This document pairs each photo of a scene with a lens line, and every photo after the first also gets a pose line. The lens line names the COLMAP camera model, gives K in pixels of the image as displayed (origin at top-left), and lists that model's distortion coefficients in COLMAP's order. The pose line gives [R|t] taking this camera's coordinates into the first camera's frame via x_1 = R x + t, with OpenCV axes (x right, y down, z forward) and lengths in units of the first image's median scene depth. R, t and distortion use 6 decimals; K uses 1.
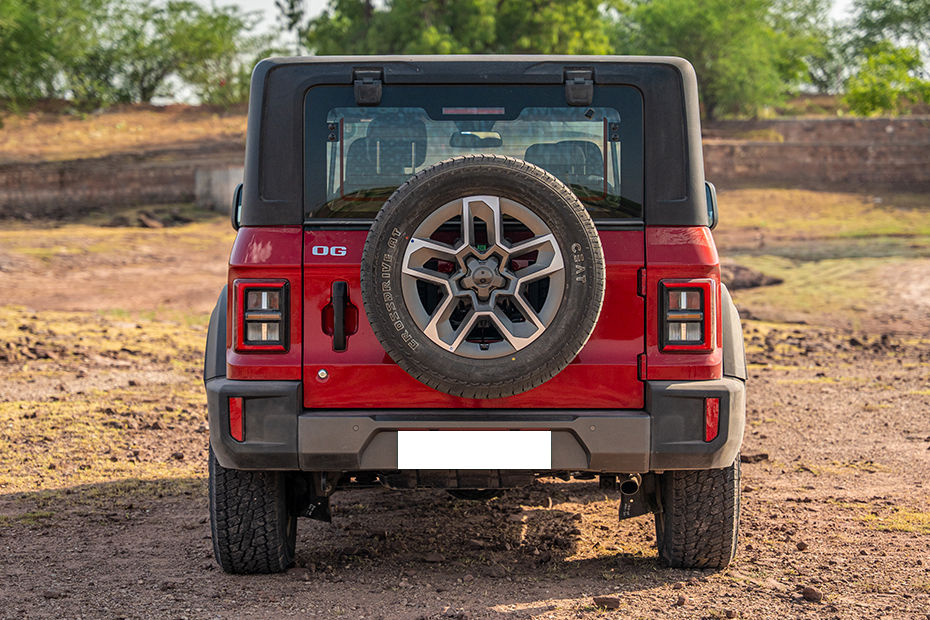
lens RADIAL K [[2307.7, 0, 424.7], [0, 2307.7, 307.9], [0, 0, 1]] dist [0.283584, 0.170535]
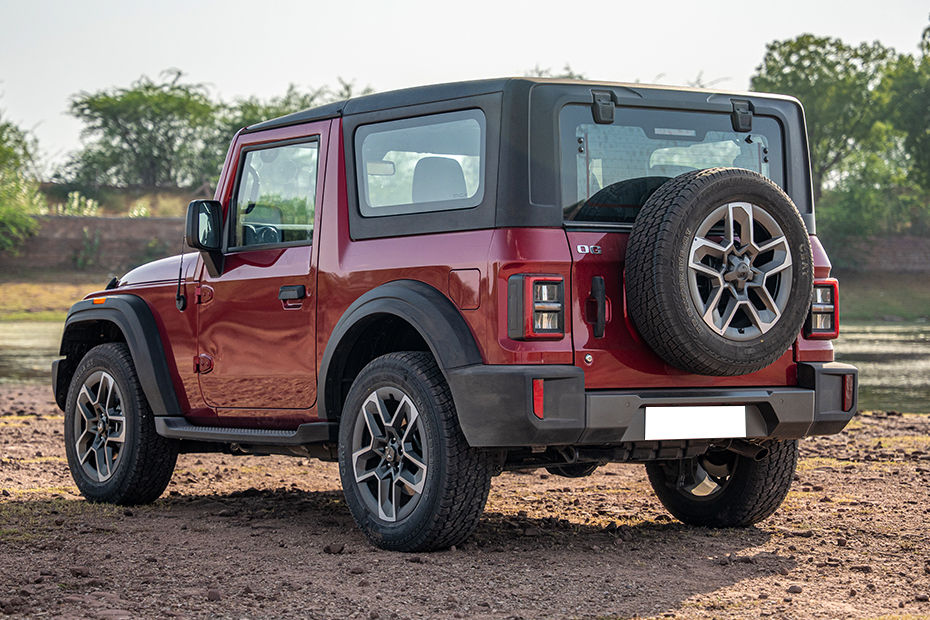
lens RADIAL K [[2307.7, 0, 424.7], [0, 2307.7, 307.9], [0, 0, 1]] dist [0.283584, 0.170535]
pose [[0.815053, 0.005468, 0.579361, -0.787205], [0.018485, 0.999201, -0.035435, 0.043919], [-0.579092, 0.039591, 0.814301, 0.131868]]
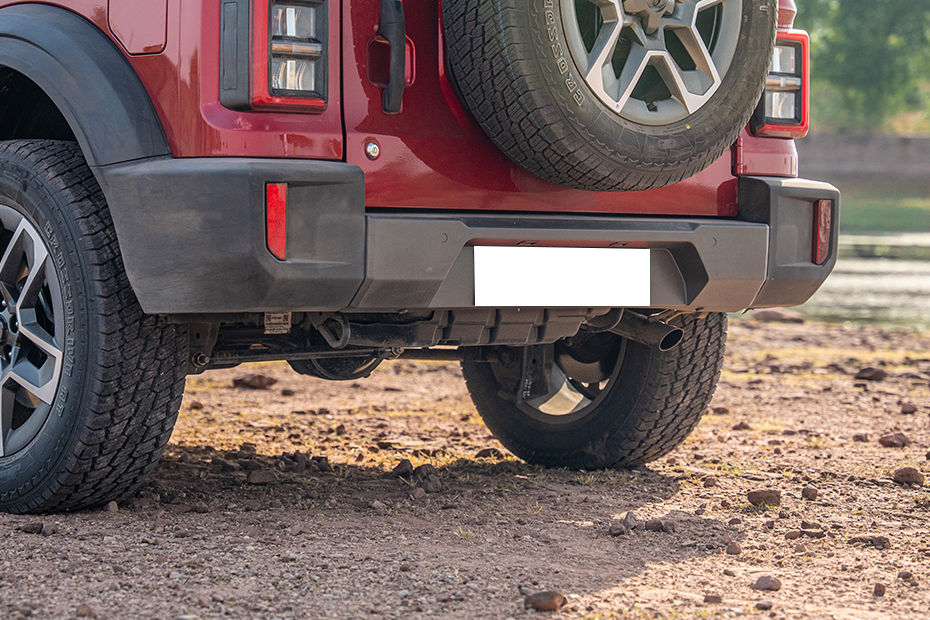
lens RADIAL K [[2816.3, 0, 499.2], [0, 2816.3, 310.0], [0, 0, 1]] dist [0.252141, 0.428829]
pose [[0.736673, -0.004786, 0.676232, -0.530875], [0.006875, 0.999976, -0.000412, 0.072886], [-0.676214, 0.004953, 0.736689, 0.454311]]
